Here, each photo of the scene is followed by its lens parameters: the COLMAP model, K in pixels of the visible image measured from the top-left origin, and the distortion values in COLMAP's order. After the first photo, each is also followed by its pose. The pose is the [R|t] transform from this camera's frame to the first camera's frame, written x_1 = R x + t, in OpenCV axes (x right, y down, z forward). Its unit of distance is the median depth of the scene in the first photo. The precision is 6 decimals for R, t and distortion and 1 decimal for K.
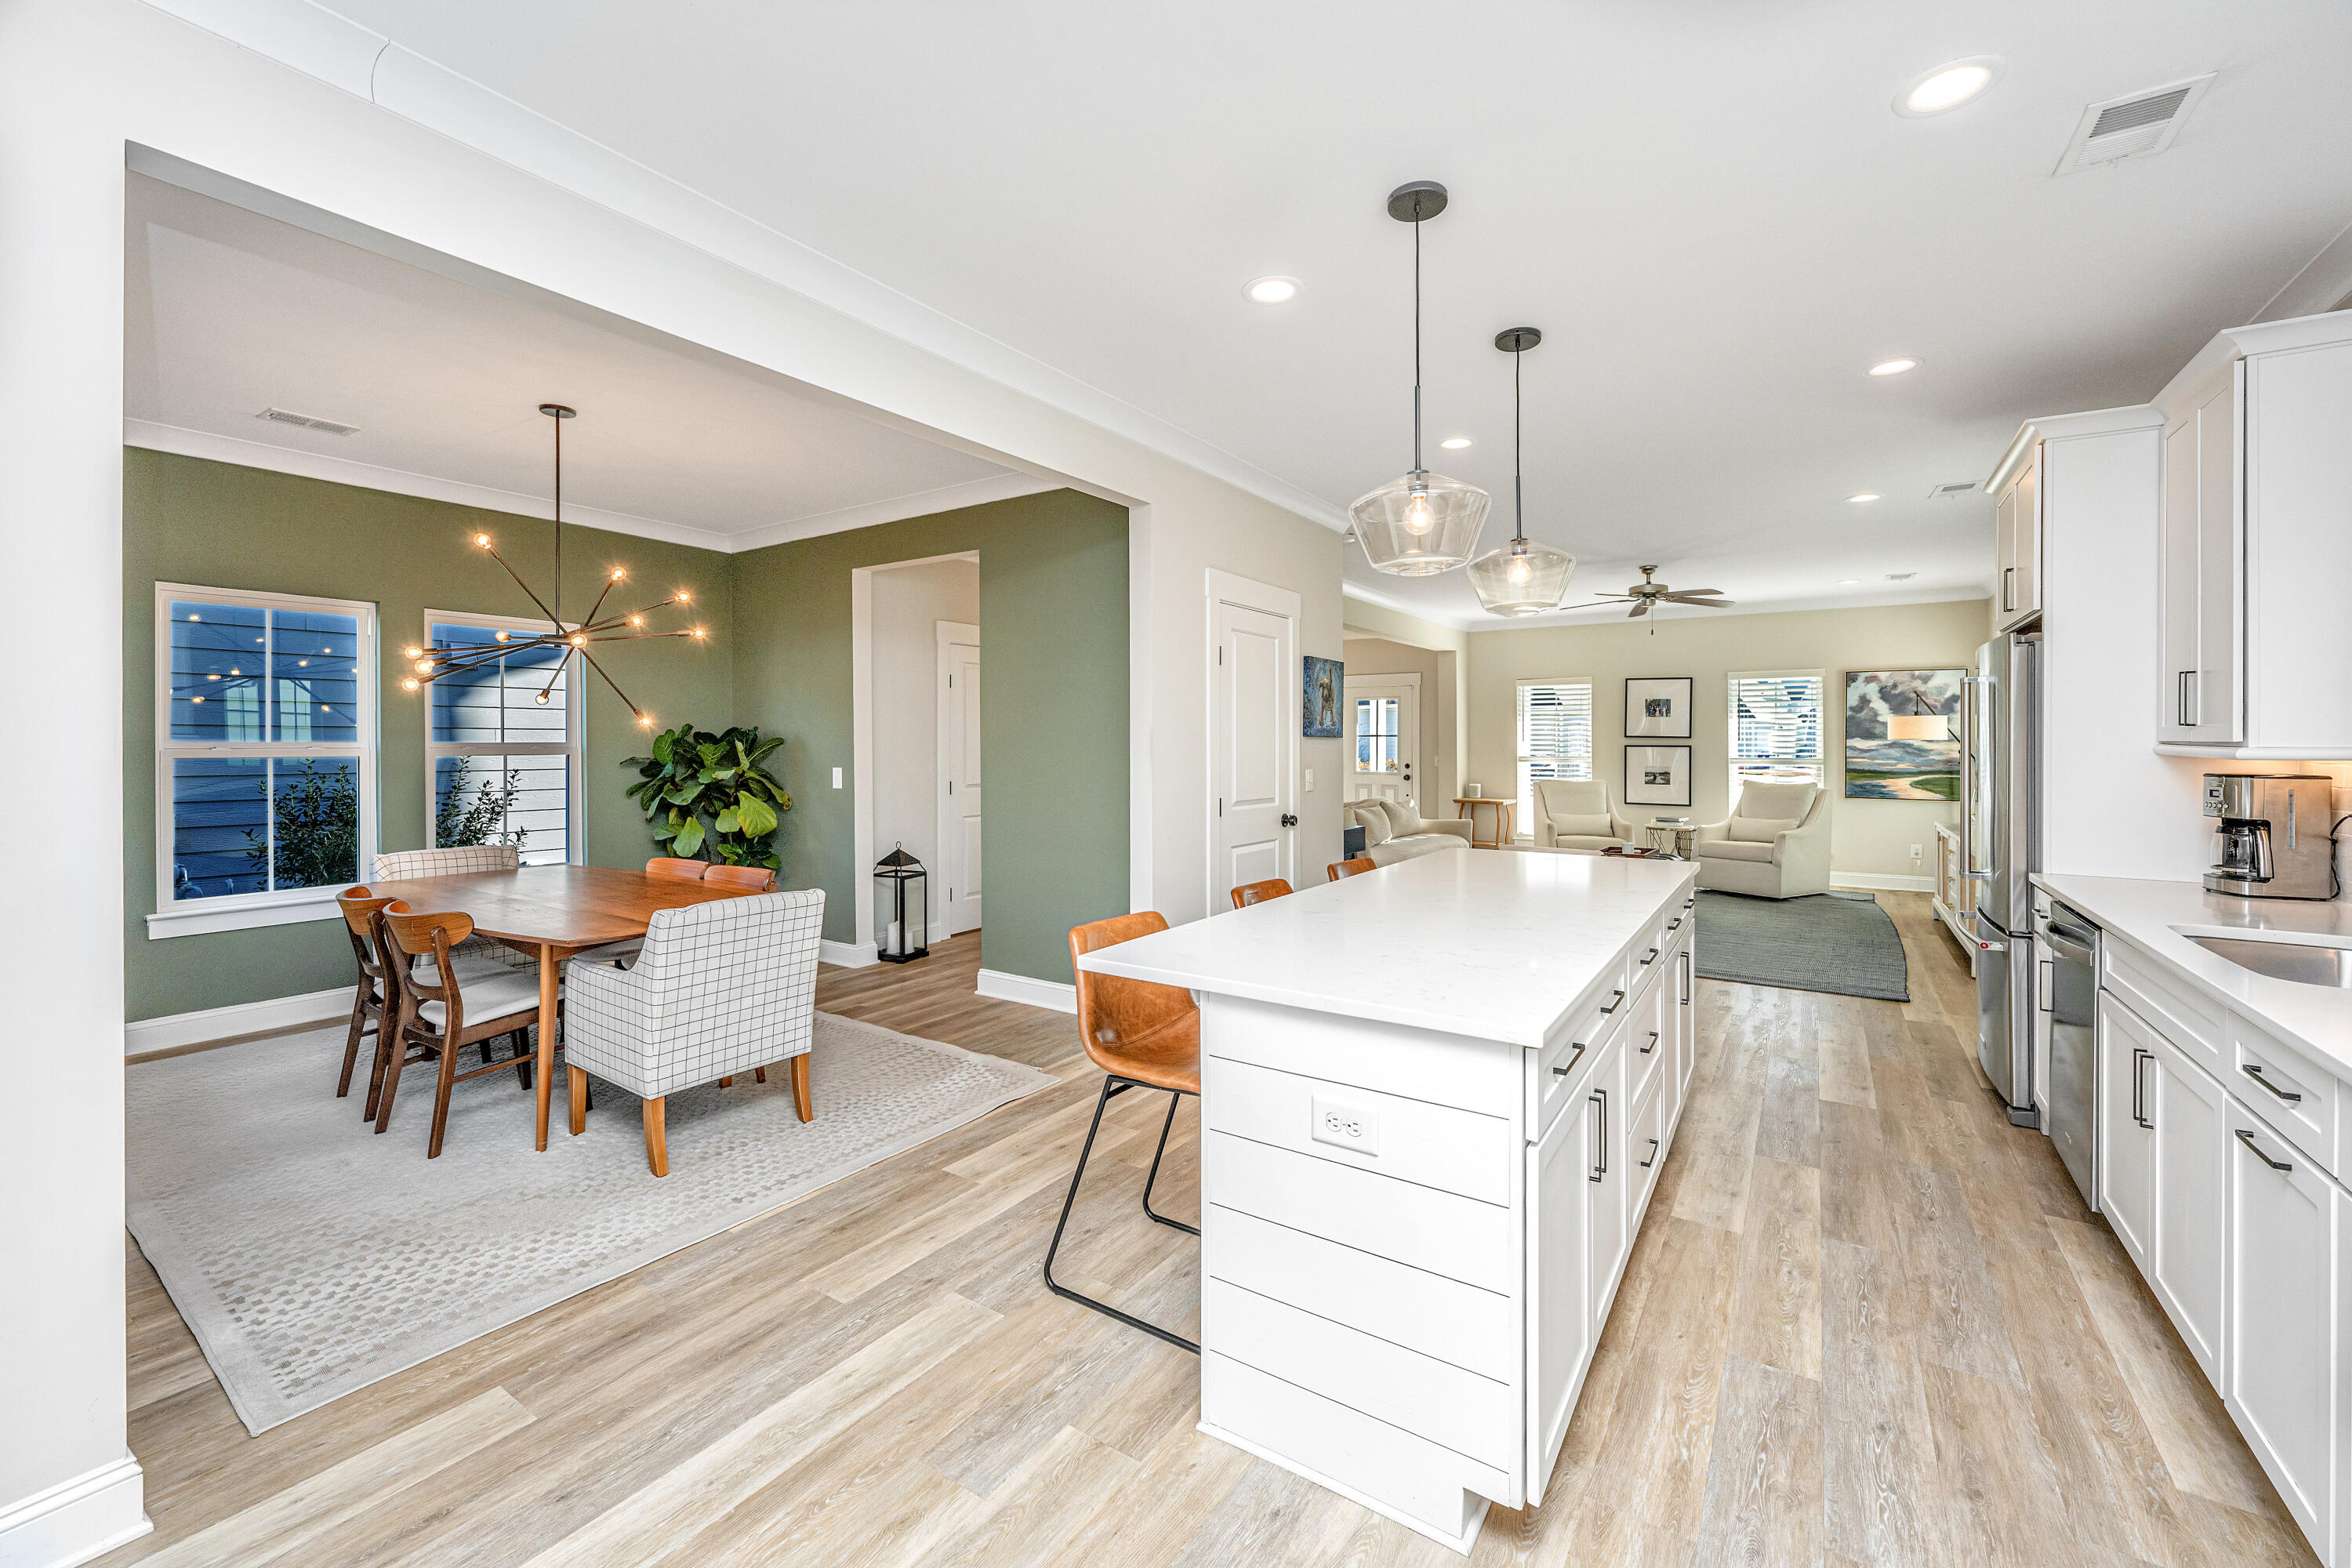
lens RADIAL K [[954.8, 0, 1181.7], [0, 954.8, 733.6], [0, 0, 1]] dist [0.000110, -0.000215]
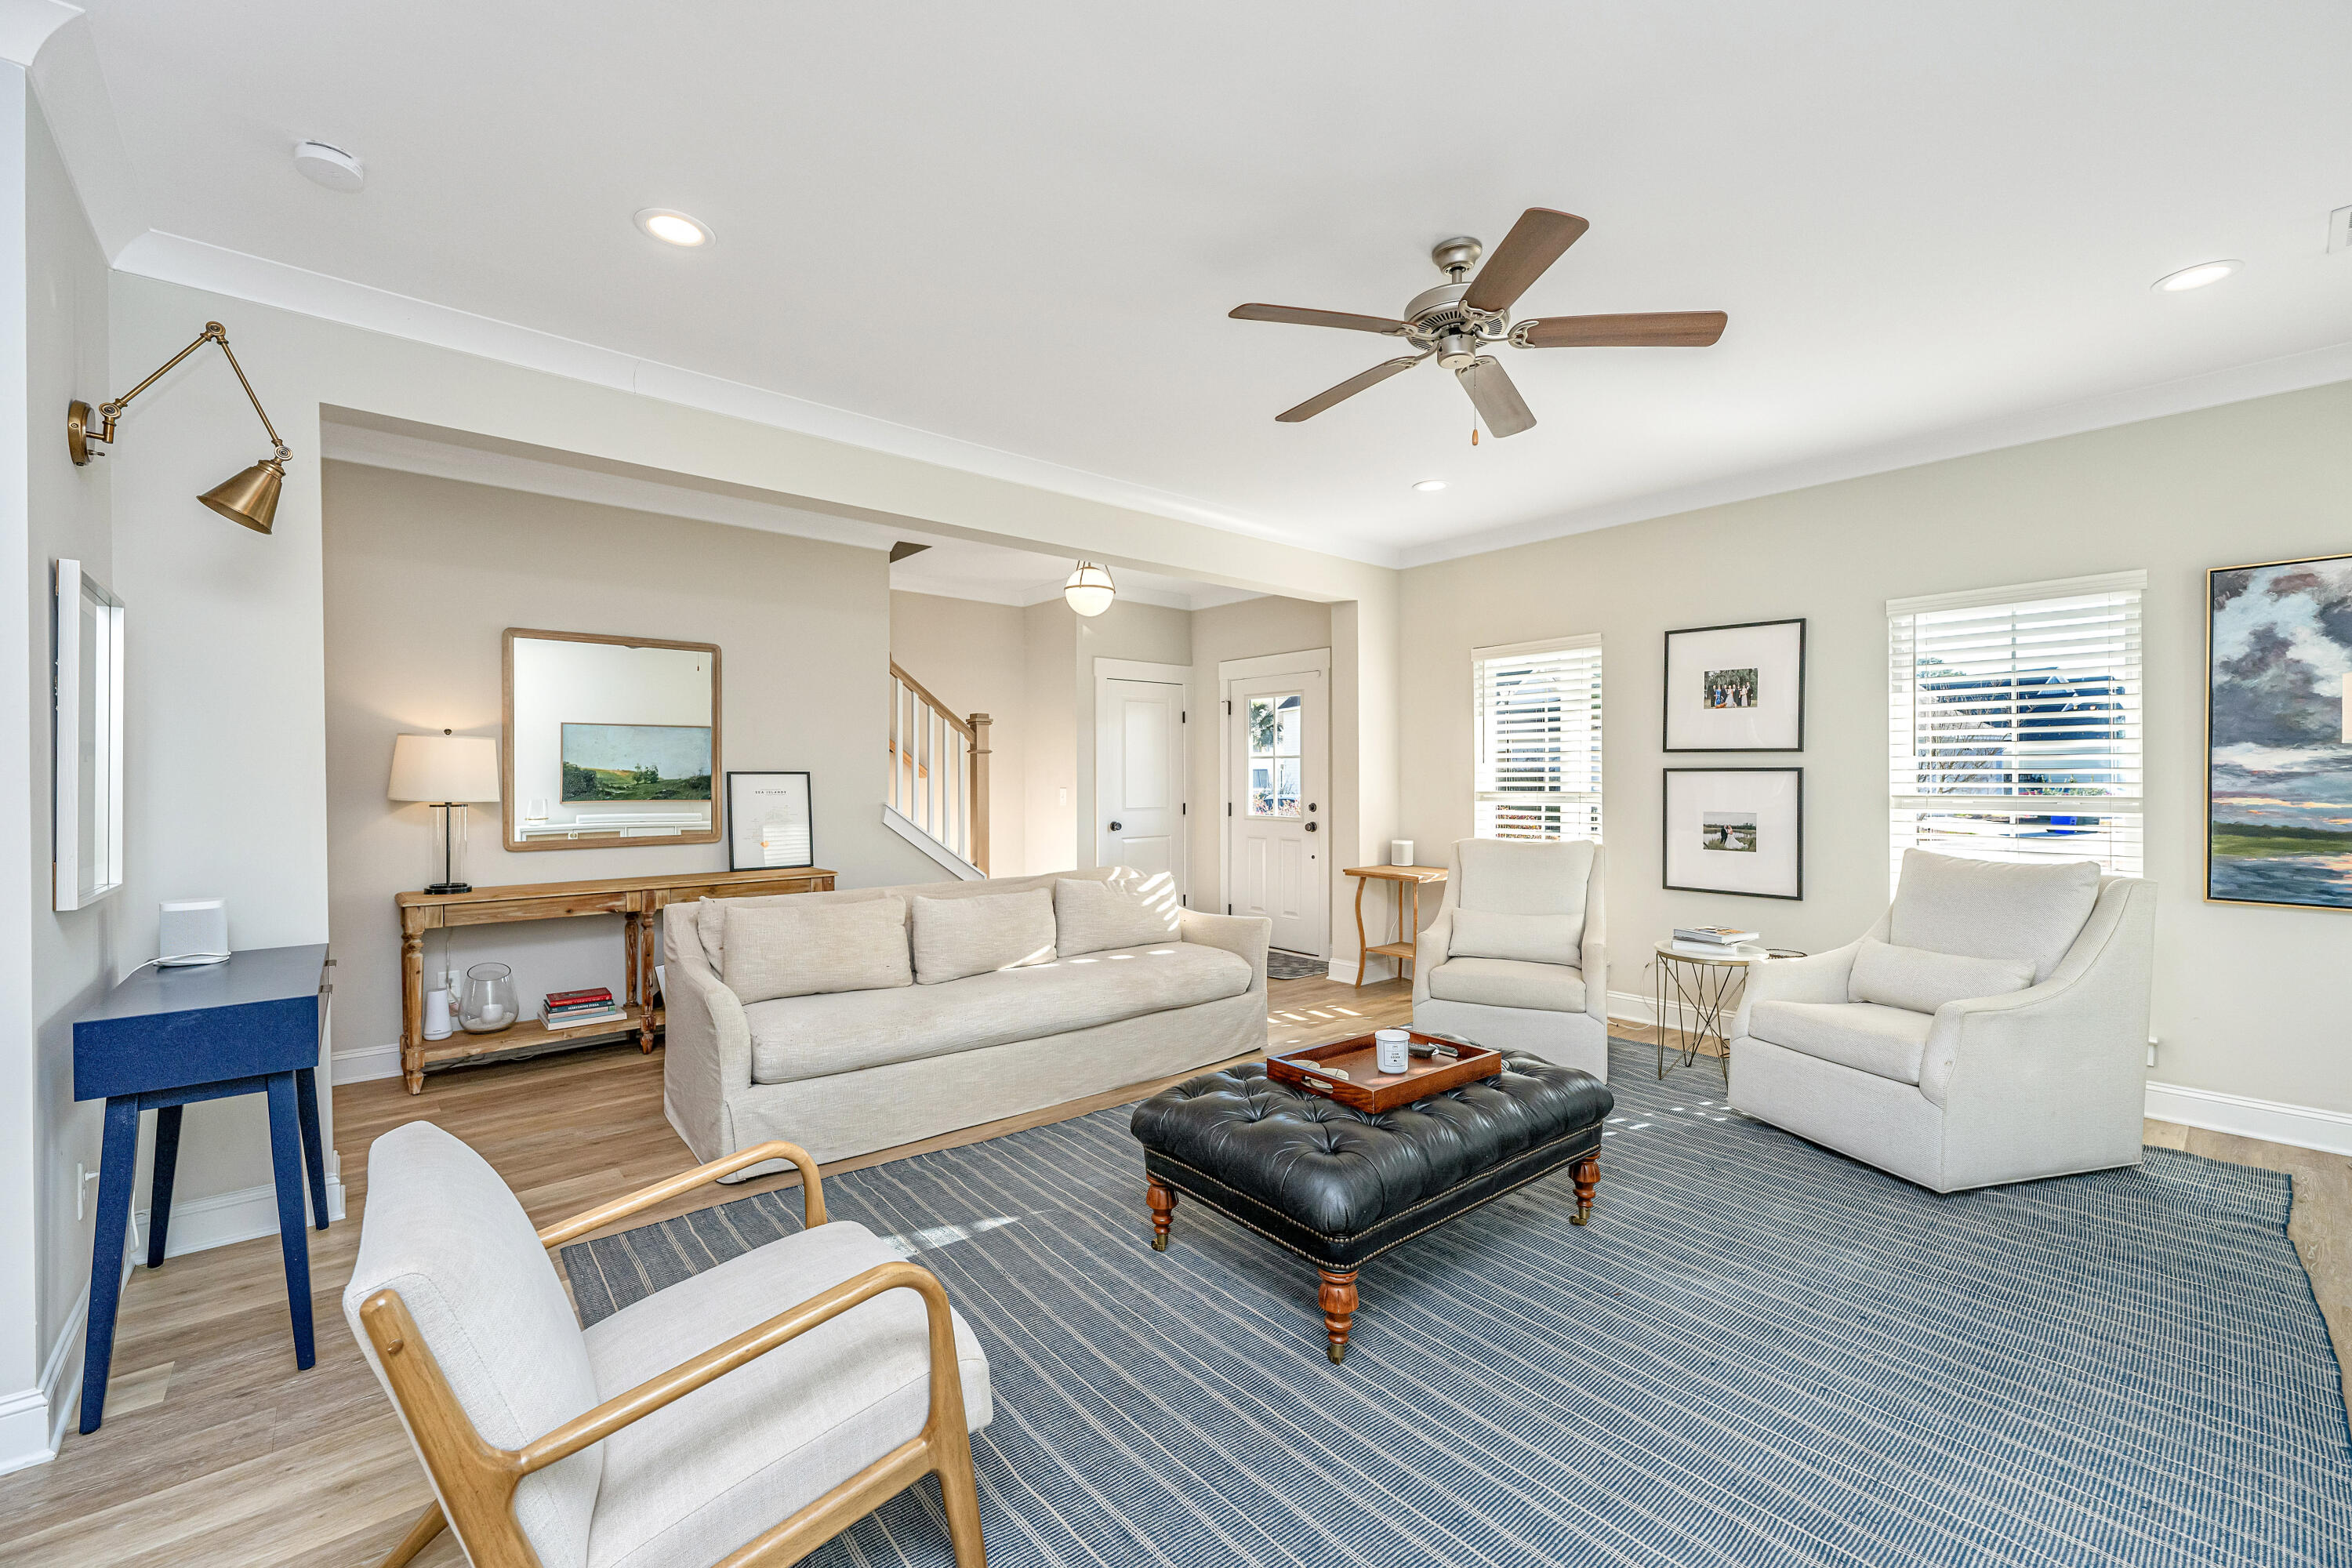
lens RADIAL K [[954.8, 0, 1179.7], [0, 954.8, 781.4], [0, 0, 1]] dist [0.000110, -0.000215]
pose [[0.960541, 0.000411, -0.278139, 0.370974], [0.002256, 0.999954, 0.009270, 0.014055], [0.278130, -0.009531, 0.960496, 0.472948]]
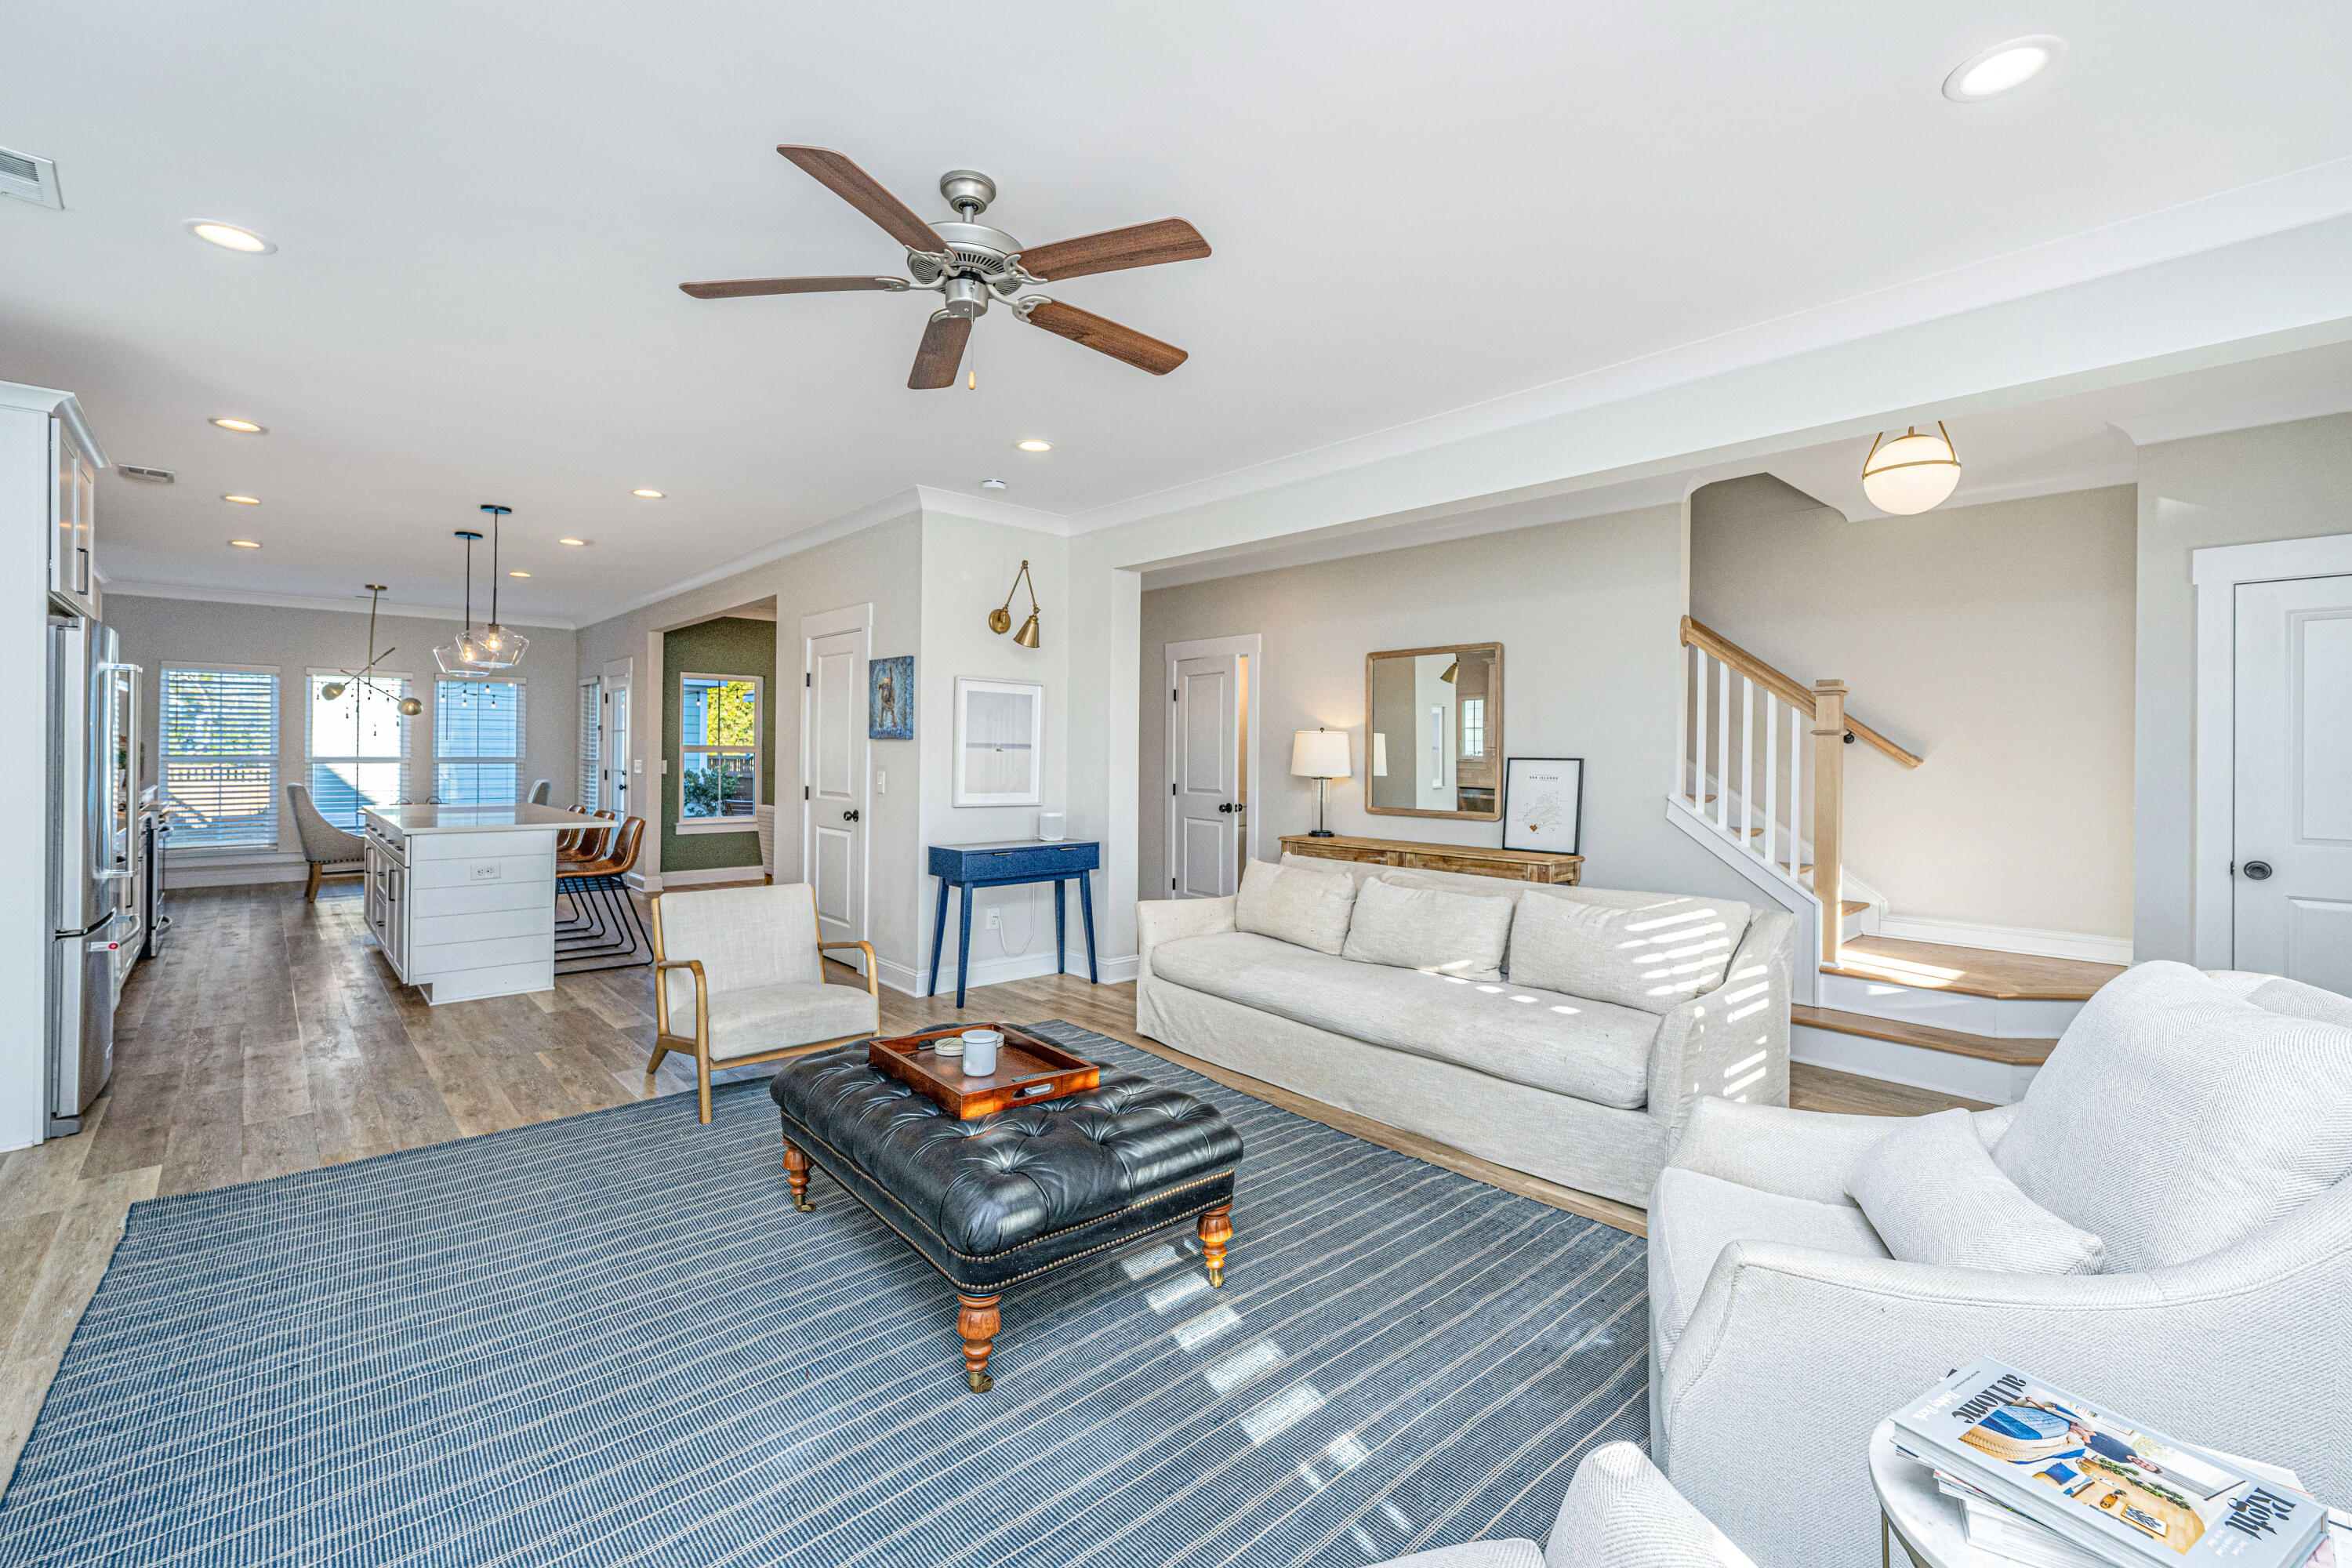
lens RADIAL K [[954.8, 0, 1178.1], [0, 954.8, 764.8], [0, 0, 1]] dist [0.000110, -0.000215]
pose [[-0.239102, 0.010106, -0.970942, 0.581798], [-0.004237, 0.999925, 0.011451, 0.011769], [0.970985, 0.006852, -0.239041, 0.846207]]
